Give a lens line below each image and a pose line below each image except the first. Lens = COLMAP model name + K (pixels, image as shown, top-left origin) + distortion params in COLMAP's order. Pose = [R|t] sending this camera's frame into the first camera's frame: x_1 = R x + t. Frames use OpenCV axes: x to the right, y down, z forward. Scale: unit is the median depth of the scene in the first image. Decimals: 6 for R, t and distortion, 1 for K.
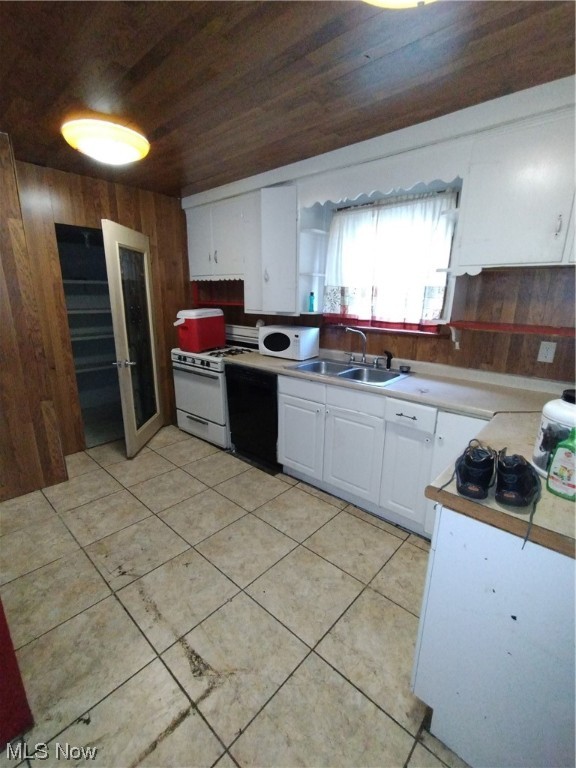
lens RADIAL K [[346.8, 0, 287.5], [0, 346.8, 383.7], [0, 0, 1]] dist [-0.008555, 0.003098]
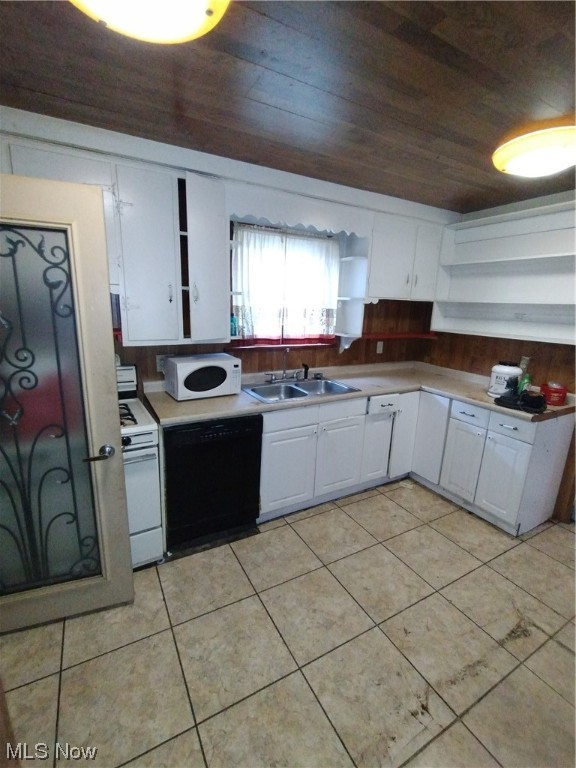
lens RADIAL K [[346.8, 0, 289.9], [0, 346.8, 383.3], [0, 0, 1]] dist [-0.008555, 0.003098]
pose [[0.313257, -0.218859, 0.924106, -0.862985], [0.212650, 0.964539, 0.156350, -0.240082], [-0.925554, 0.147533, 0.348688, 0.709663]]
